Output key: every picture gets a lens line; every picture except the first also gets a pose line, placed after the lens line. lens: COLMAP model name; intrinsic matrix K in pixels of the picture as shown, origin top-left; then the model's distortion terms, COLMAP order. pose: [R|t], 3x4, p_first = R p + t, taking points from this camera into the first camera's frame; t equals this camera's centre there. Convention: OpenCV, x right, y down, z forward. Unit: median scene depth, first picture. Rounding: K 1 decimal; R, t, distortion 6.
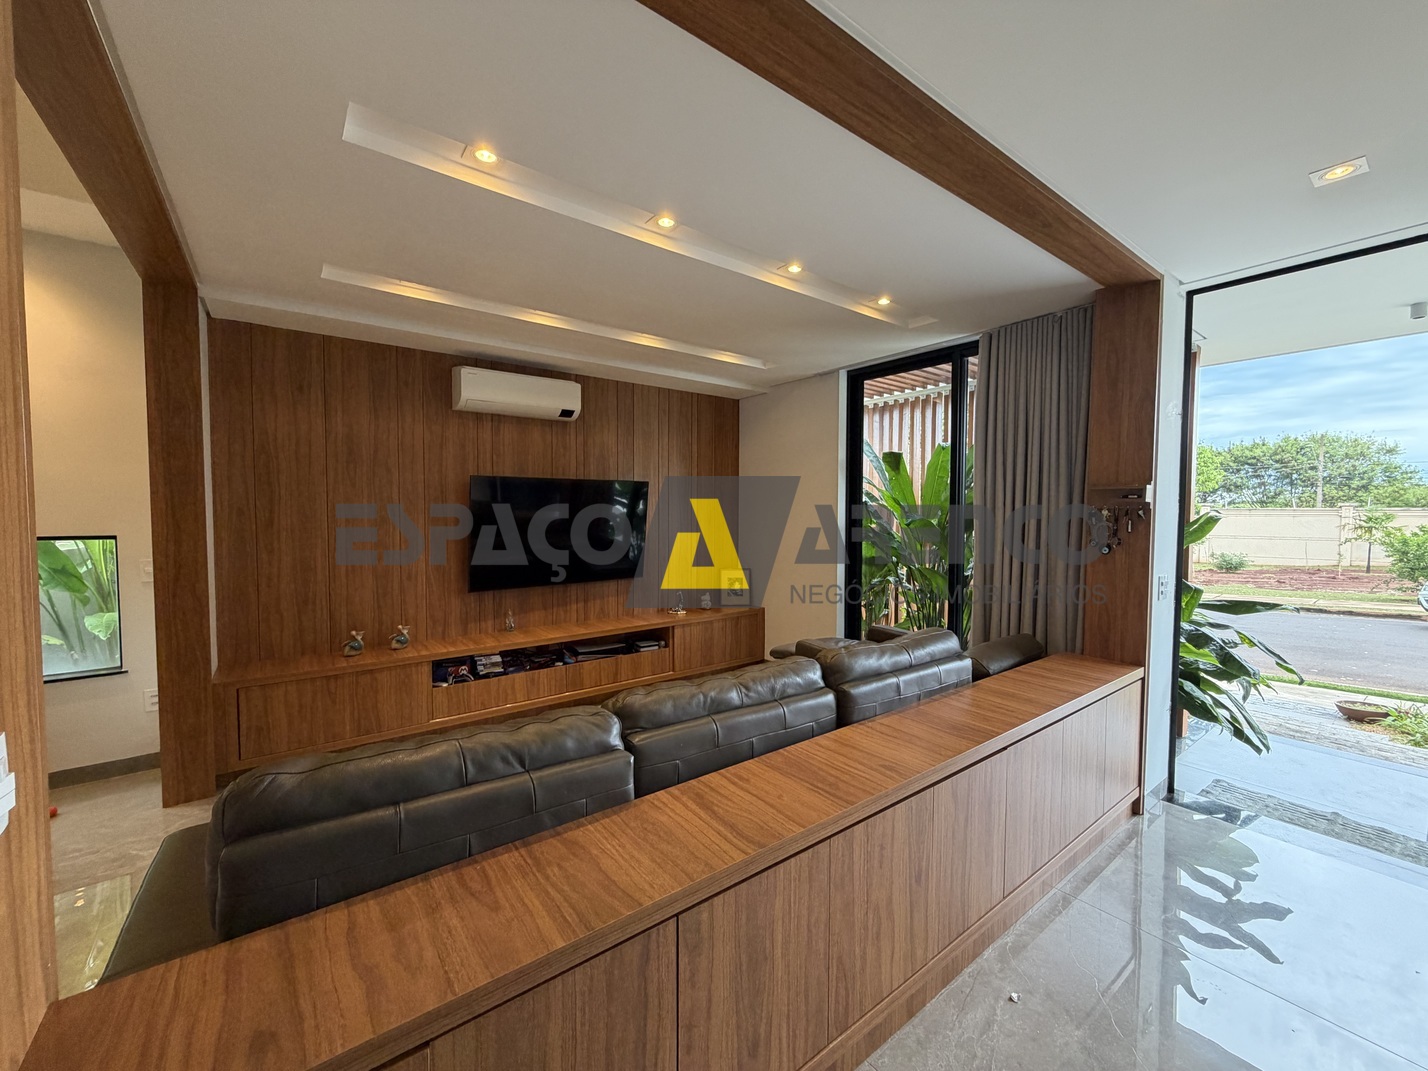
lens RADIAL K [[570.0, 0, 707.1], [0, 570.0, 533.2], [0, 0, 1]] dist [0.000721, -0.000027]
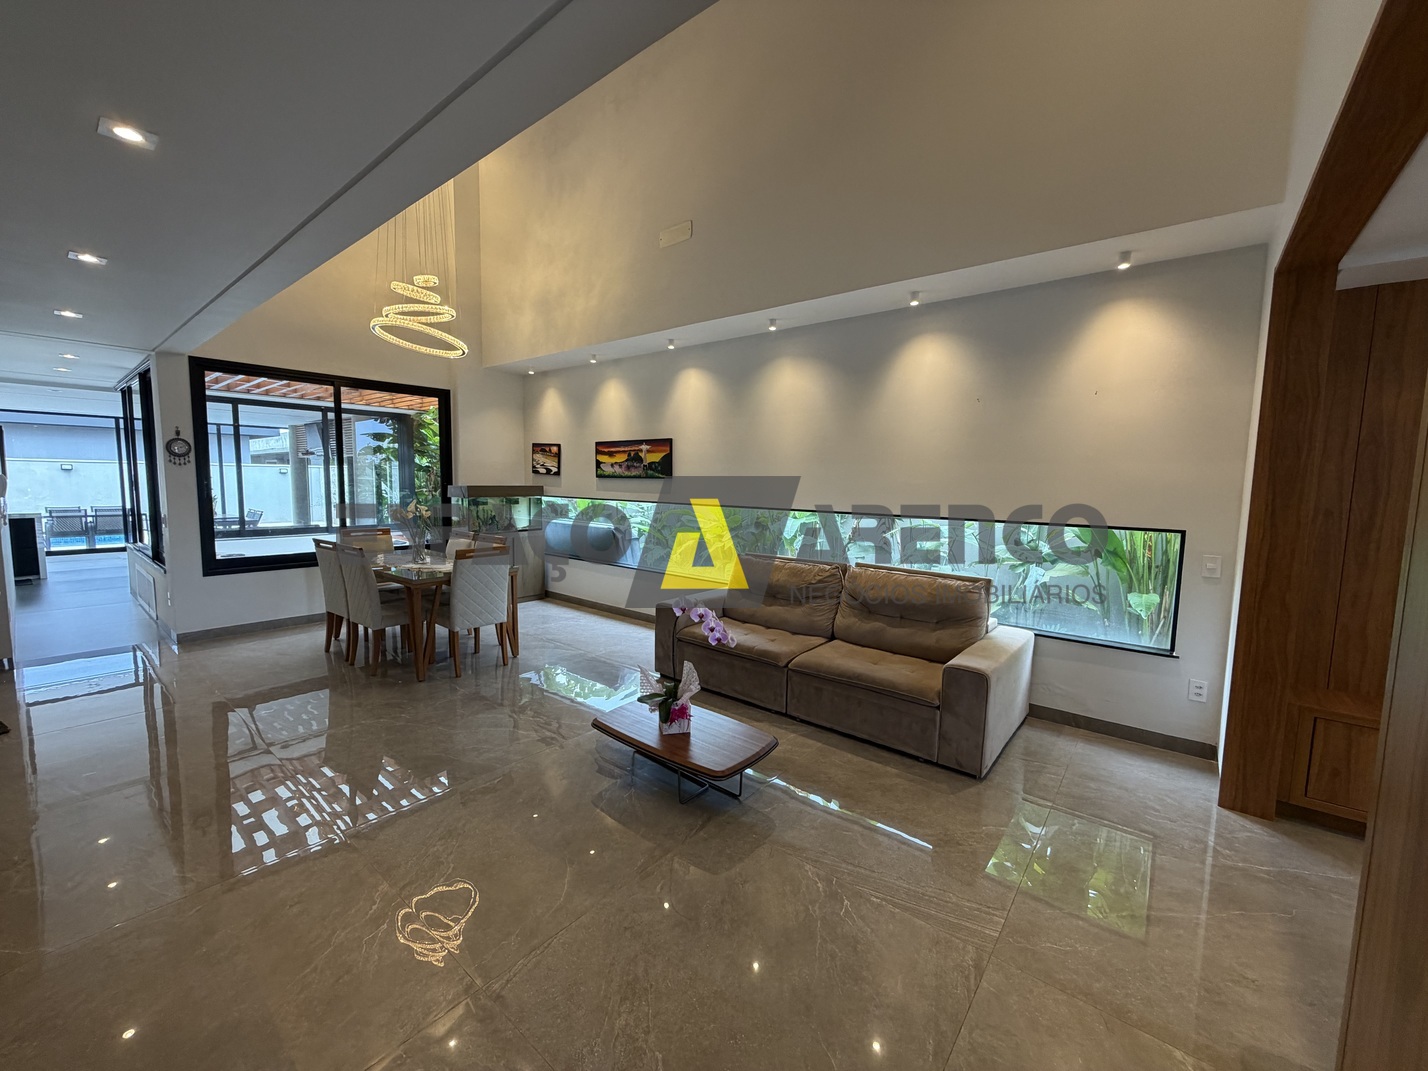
lens RADIAL K [[570.0, 0, 707.1], [0, 570.0, 533.2], [0, 0, 1]] dist [0.000721, -0.000027]
pose [[0.232285, 0.090103, -0.968465, -0.208320], [-0.064809, 0.994921, 0.077020, -0.014496], [0.970486, 0.044875, 0.236945, -0.121621]]
